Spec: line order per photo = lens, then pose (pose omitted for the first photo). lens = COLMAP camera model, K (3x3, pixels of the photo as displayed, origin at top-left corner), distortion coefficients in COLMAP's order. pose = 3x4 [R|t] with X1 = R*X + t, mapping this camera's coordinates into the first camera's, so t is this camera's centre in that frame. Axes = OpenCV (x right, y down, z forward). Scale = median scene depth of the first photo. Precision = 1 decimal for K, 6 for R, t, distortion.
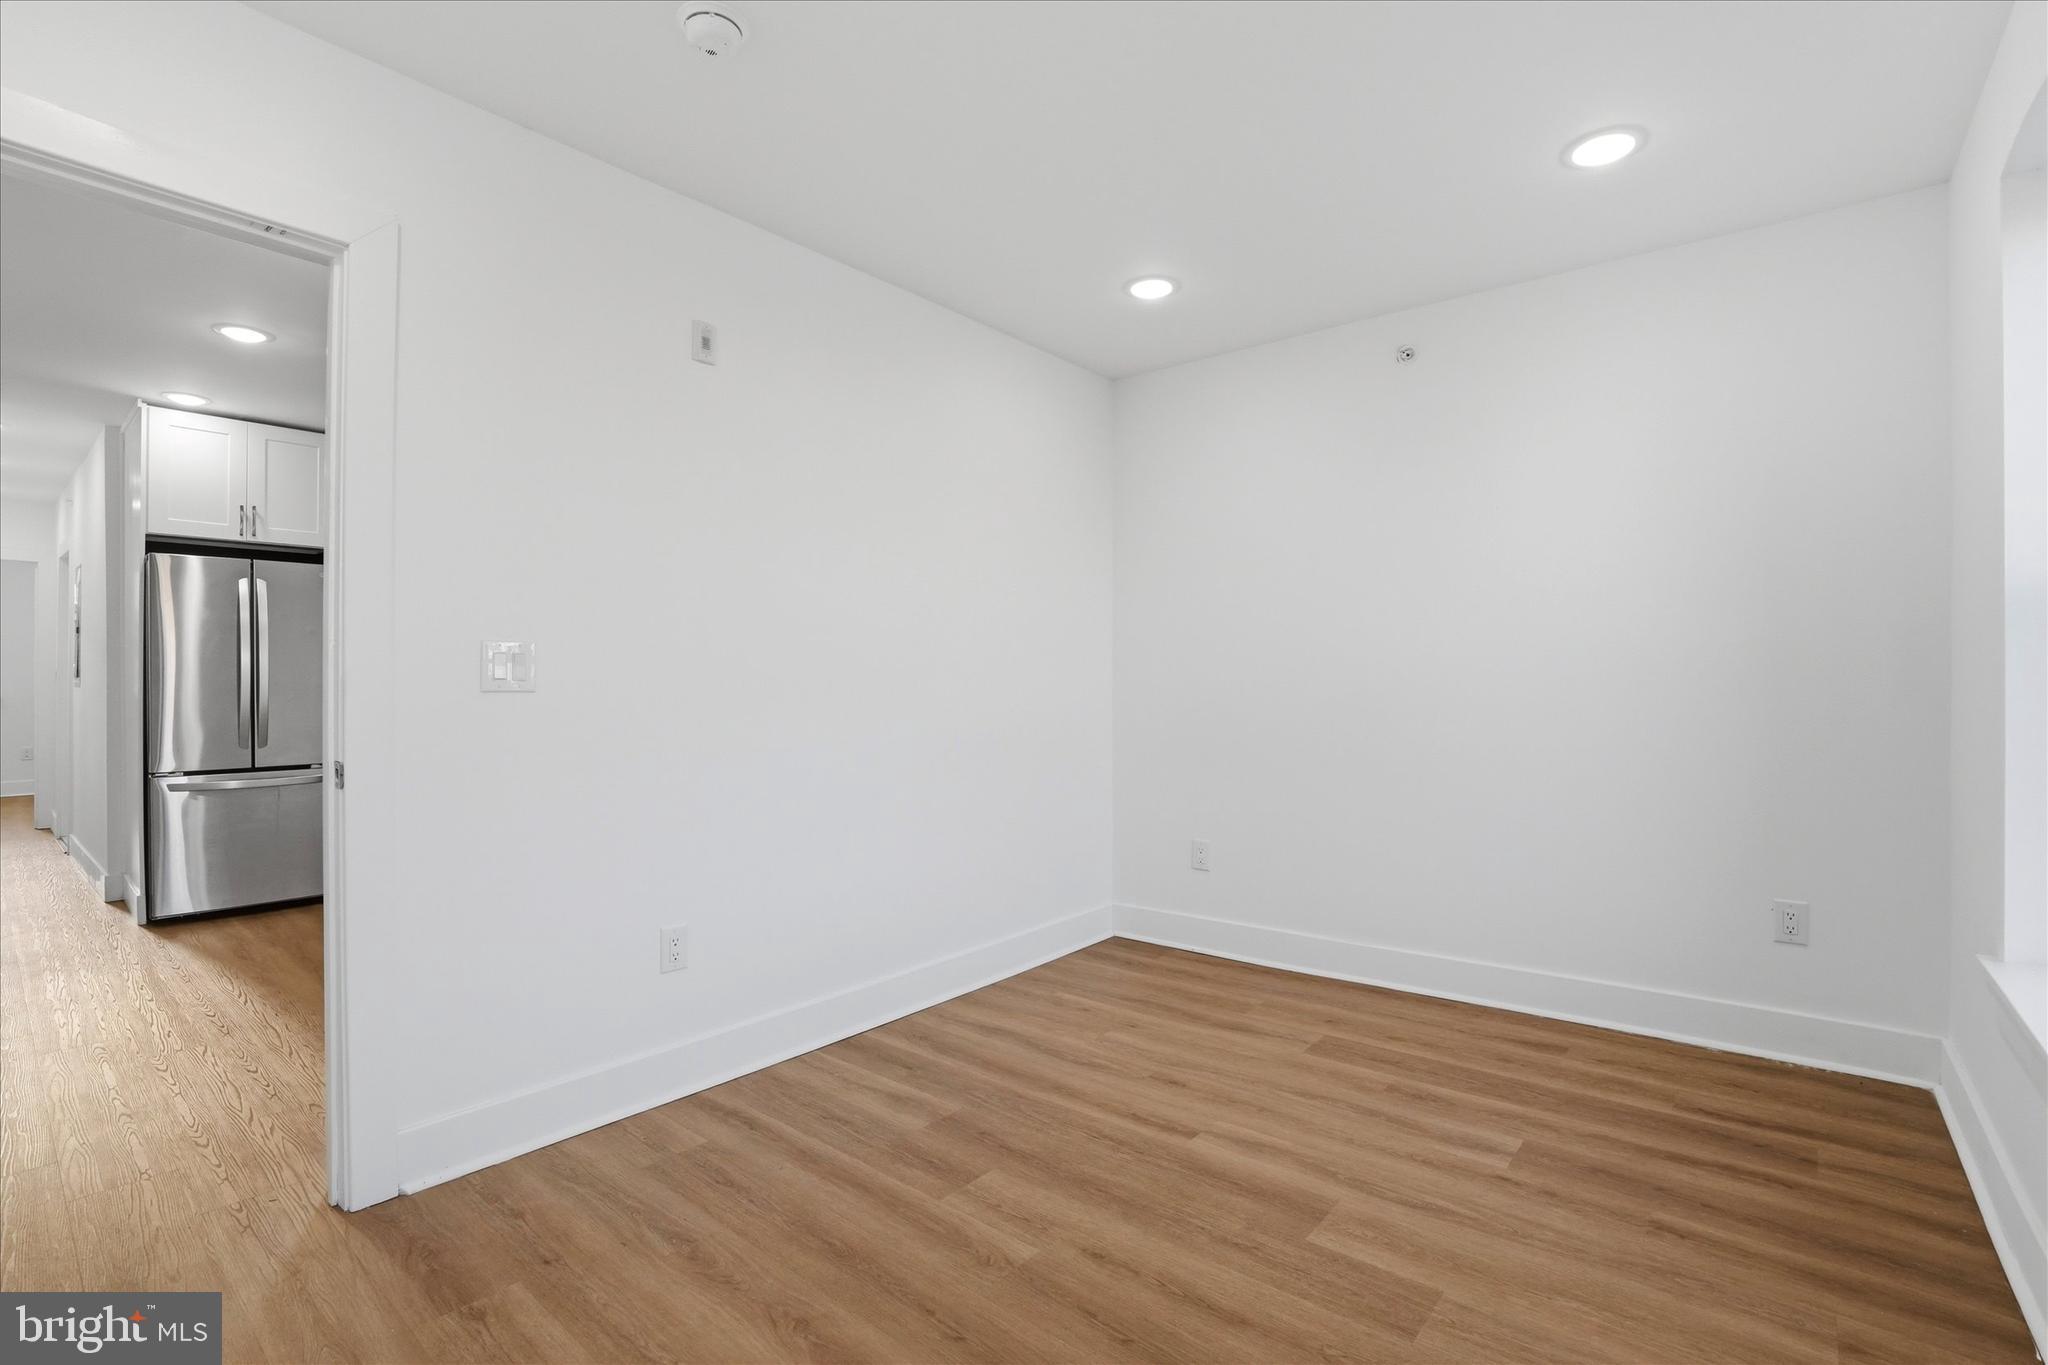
lens RADIAL K [[943.1, 0, 1024.0], [0, 943.1, 682.5], [0, 0, 1]] dist [-0.067161, 0.025779]
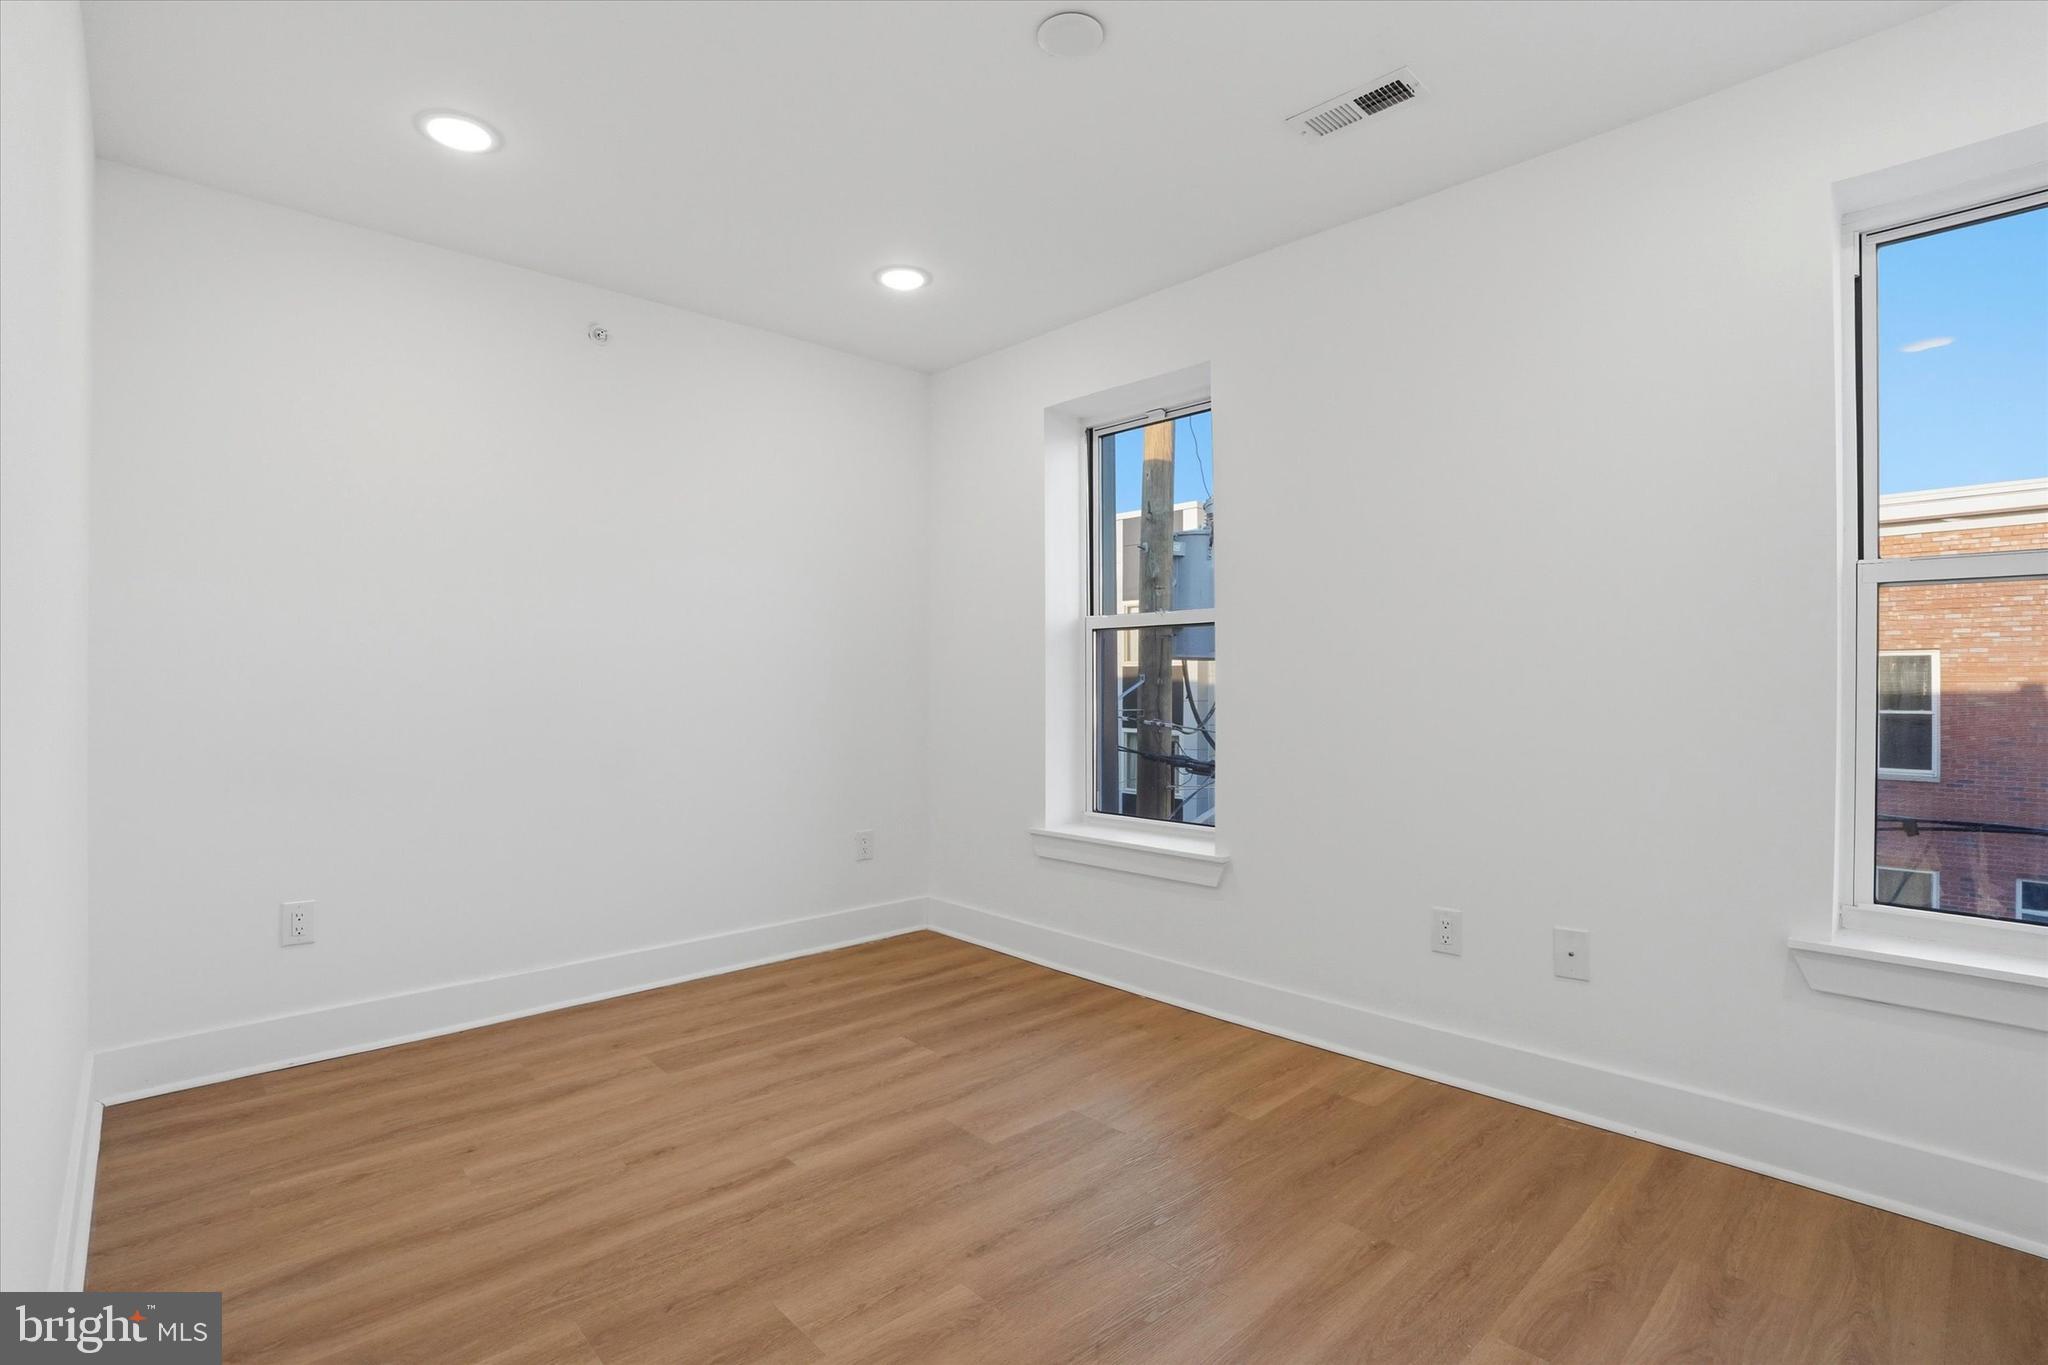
lens RADIAL K [[958.5, 0, 1021.3], [0, 958.5, 688.4], [0, 0, 1]] dist [-0.072127, 0.028515]
pose [[0.121538, -0.003121, 0.992582, -0.684449], [-0.001021, 0.999994, 0.003269, 0.011810], [-0.992586, -0.001410, 0.121534, 0.626482]]
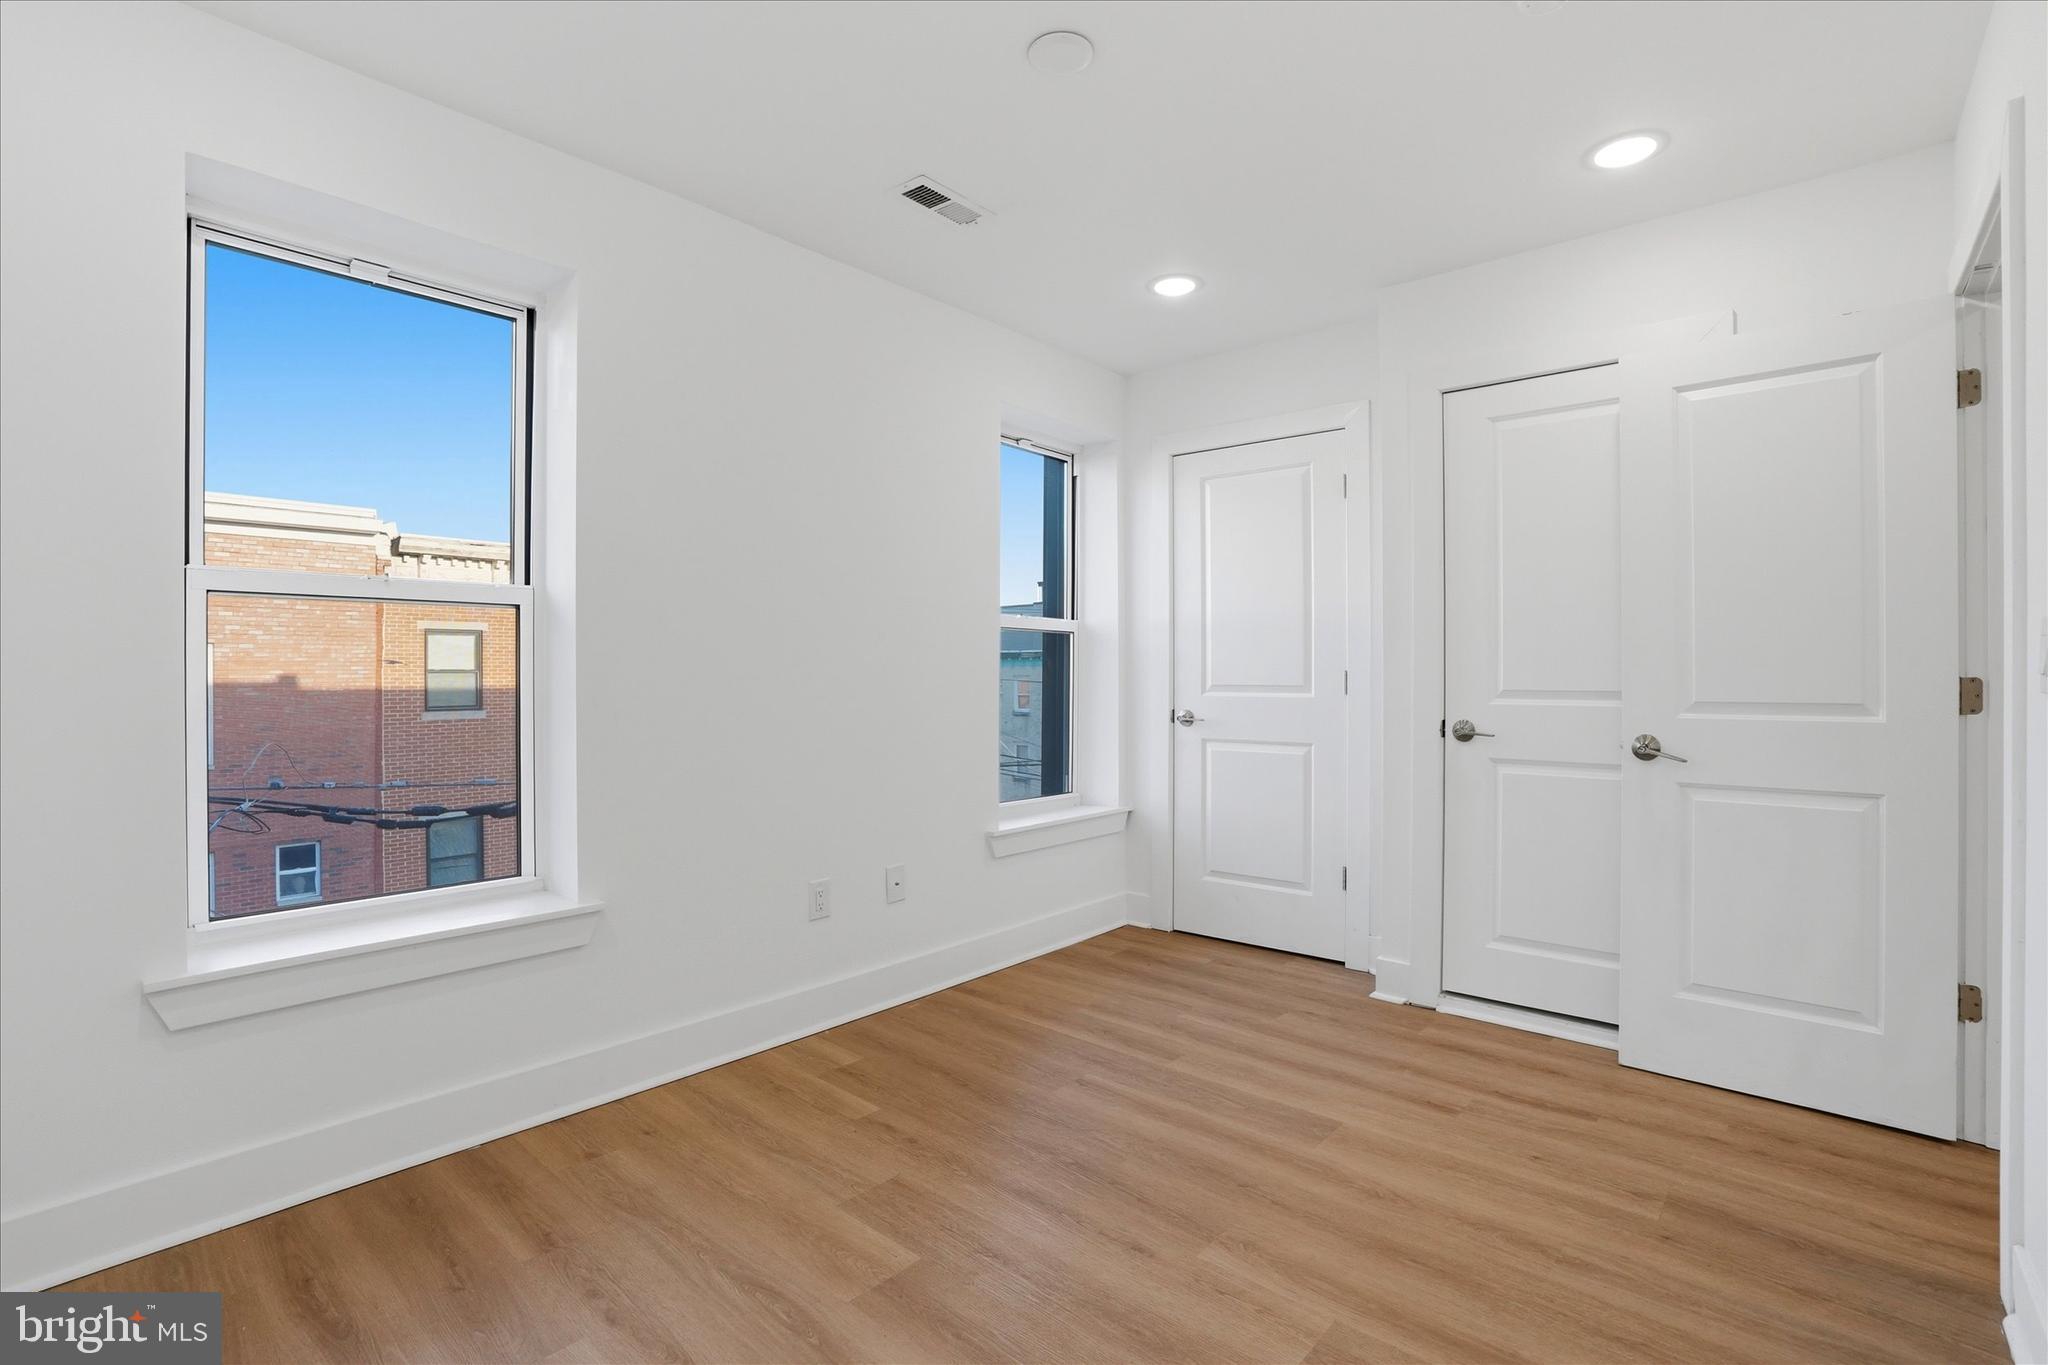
lens RADIAL K [[958.5, 0, 1021.3], [0, 958.5, 688.4], [0, 0, 1]] dist [-0.072127, 0.028515]
pose [[-0.999682, 0.001315, 0.025183, 0.135079], [0.001683, 0.999892, 0.014579, -0.002929], [-0.025161, 0.014617, -0.999577, 1.507868]]
